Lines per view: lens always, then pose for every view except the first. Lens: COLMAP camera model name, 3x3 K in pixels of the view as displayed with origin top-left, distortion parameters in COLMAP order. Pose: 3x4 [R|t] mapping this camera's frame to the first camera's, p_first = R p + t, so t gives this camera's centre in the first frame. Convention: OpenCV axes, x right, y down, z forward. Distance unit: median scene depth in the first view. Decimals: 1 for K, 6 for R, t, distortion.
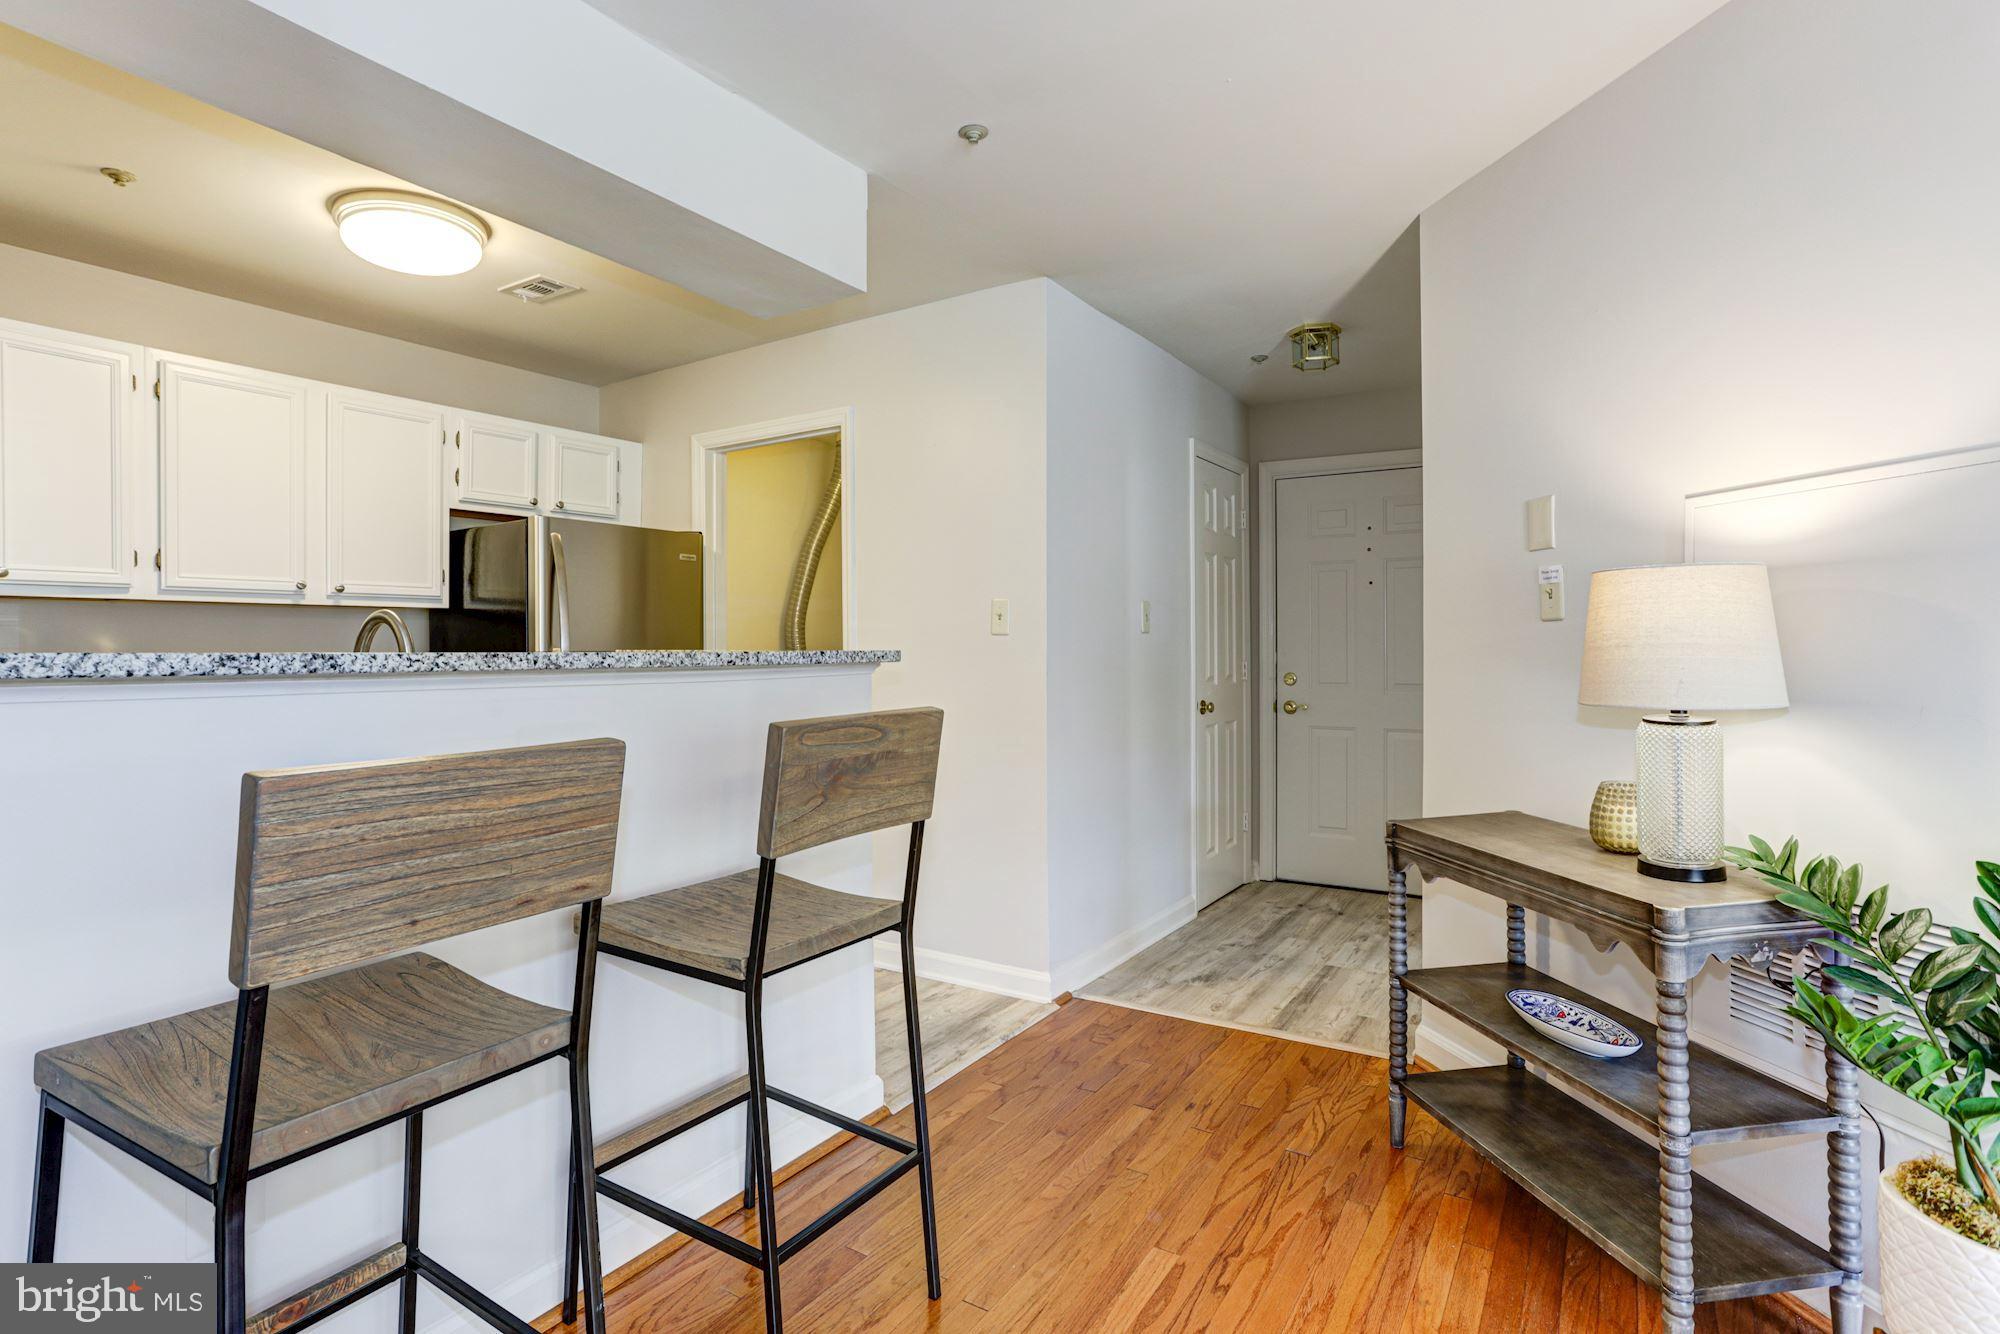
lens RADIAL K [[994.9, 0, 981.2], [0, 994.9, 648.4], [0, 0, 1]] dist [-0.058217, 0.037893]
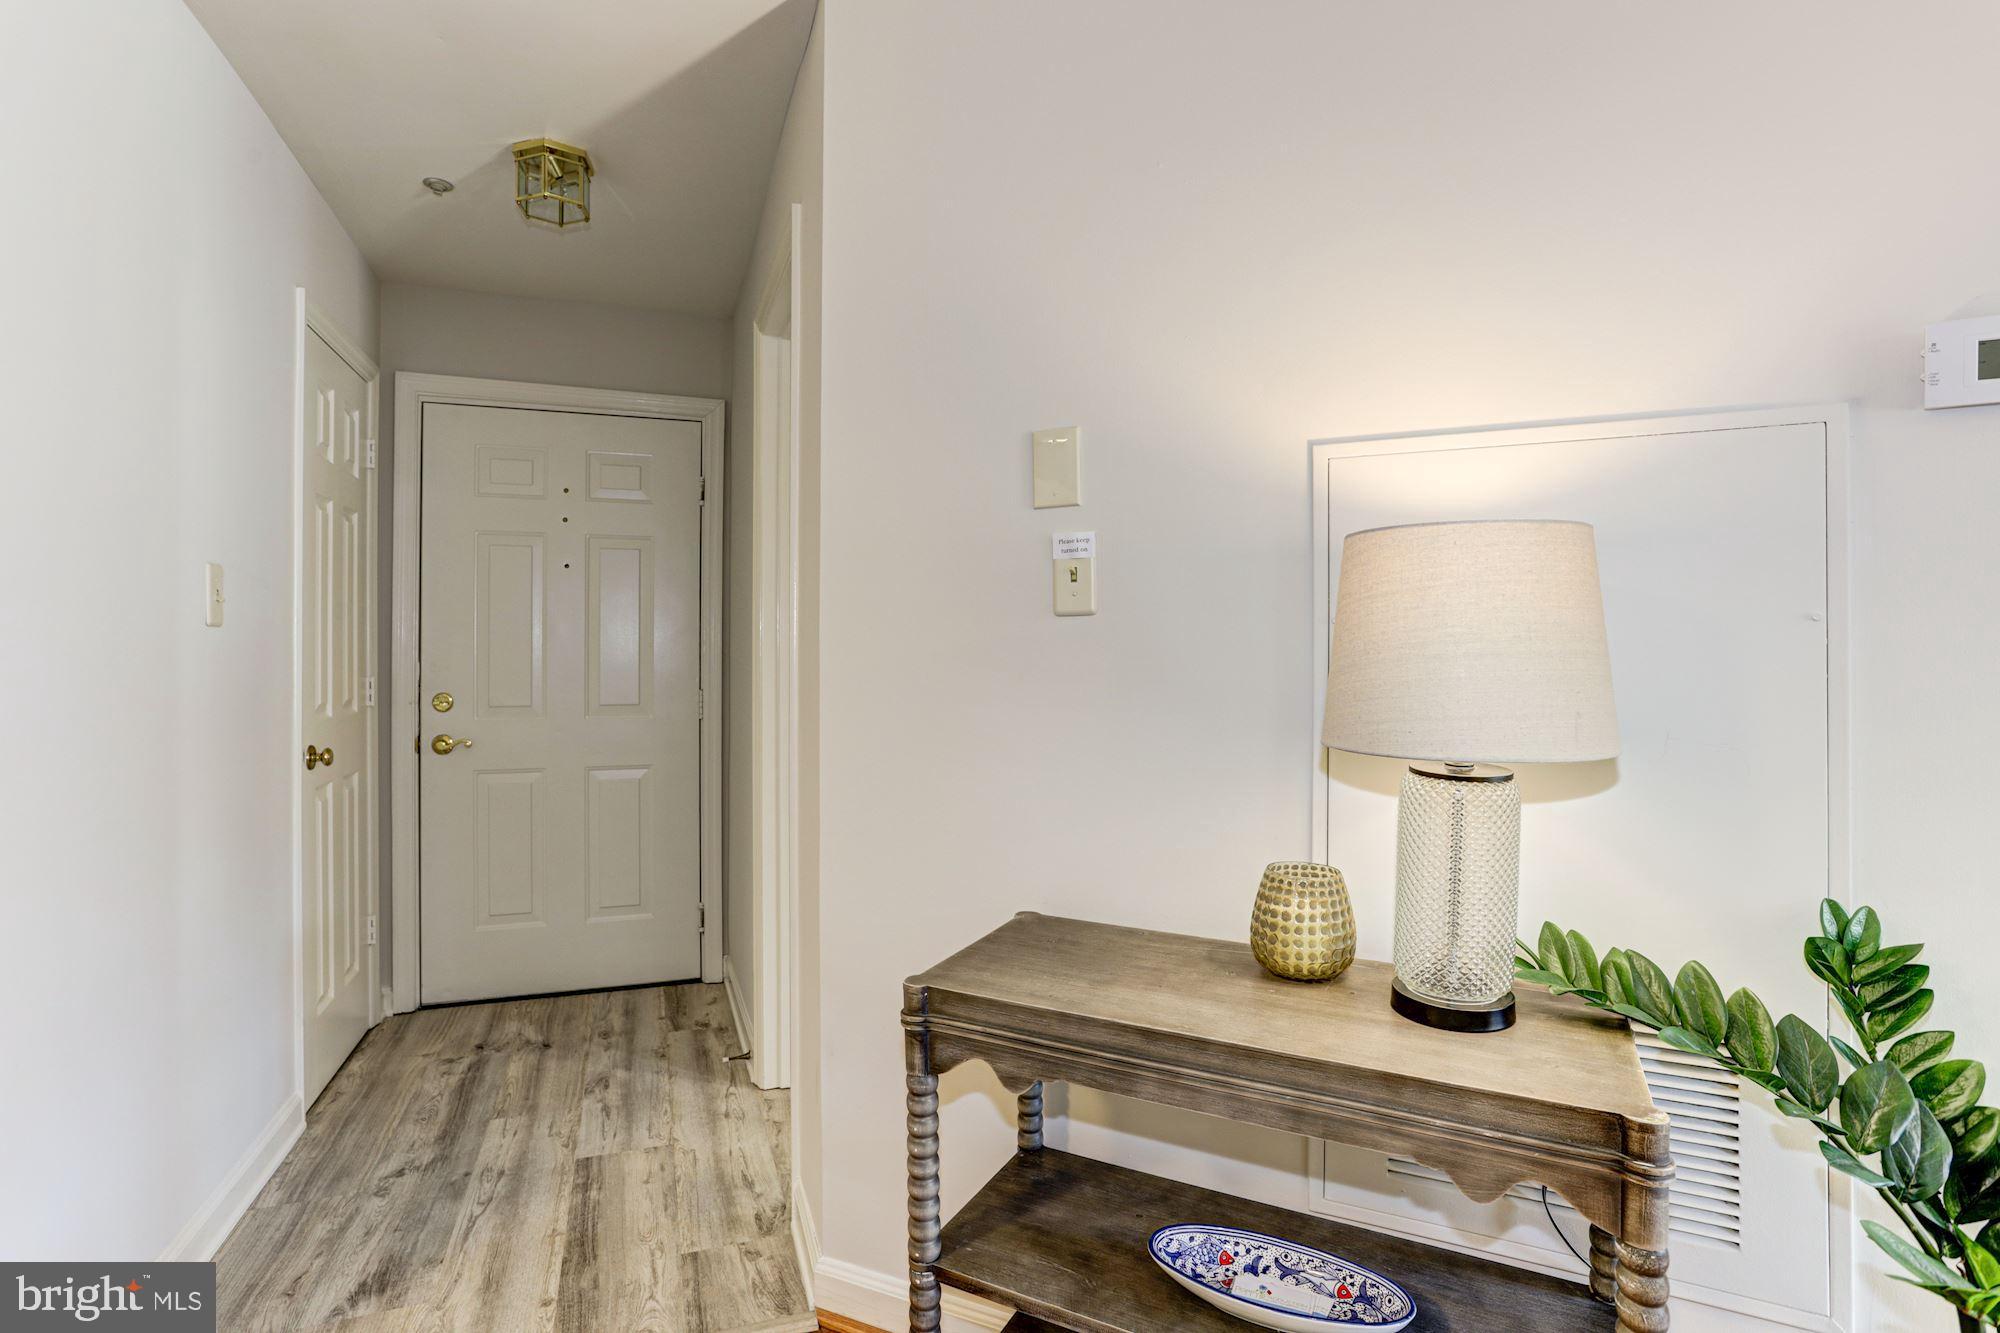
lens RADIAL K [[994.9, 0, 981.2], [0, 994.9, 647.9], [0, 0, 1]] dist [-0.058217, 0.037893]
pose [[0.606379, 0.008608, 0.795129, 0.007362], [-0.001693, 0.999953, -0.009534, -0.000231], [-0.795174, 0.004435, 0.606365, 0.417383]]
